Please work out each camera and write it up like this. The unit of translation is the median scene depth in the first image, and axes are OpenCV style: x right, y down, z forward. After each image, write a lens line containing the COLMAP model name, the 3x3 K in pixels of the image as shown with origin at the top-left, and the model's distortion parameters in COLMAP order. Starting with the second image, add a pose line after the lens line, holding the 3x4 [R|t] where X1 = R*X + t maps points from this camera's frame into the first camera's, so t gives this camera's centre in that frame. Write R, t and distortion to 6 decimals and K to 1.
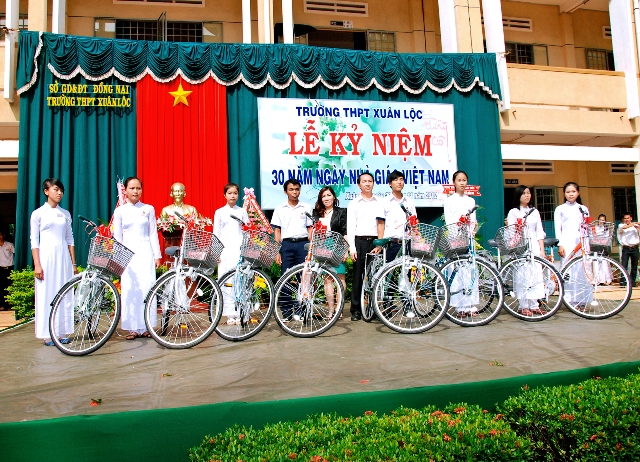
lens RADIAL K [[567.2, 0, 315.0], [0, 567.2, 232.1], [0, 0, 1]] dist [-0.160109, 0.078786]
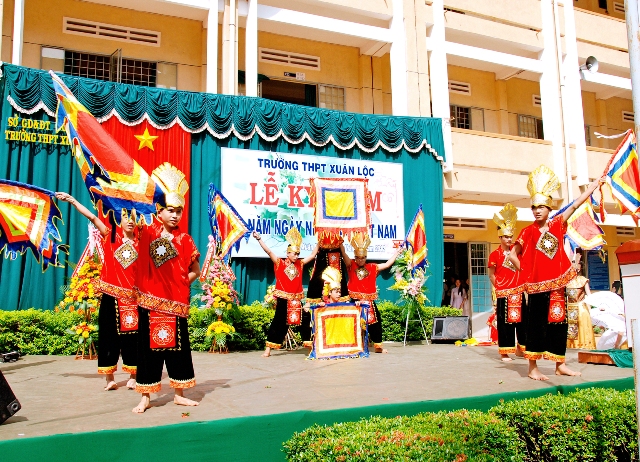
lens RADIAL K [[624.4, 0, 355.7], [0, 624.4, 228.0], [0, 0, 1]] dist [-0.129626, 0.000000]
pose [[0.974066, 0.045986, 0.221541, -0.104181], [-0.027852, 0.996052, -0.084294, -0.003341], [-0.224542, 0.075937, 0.971501, -0.140758]]
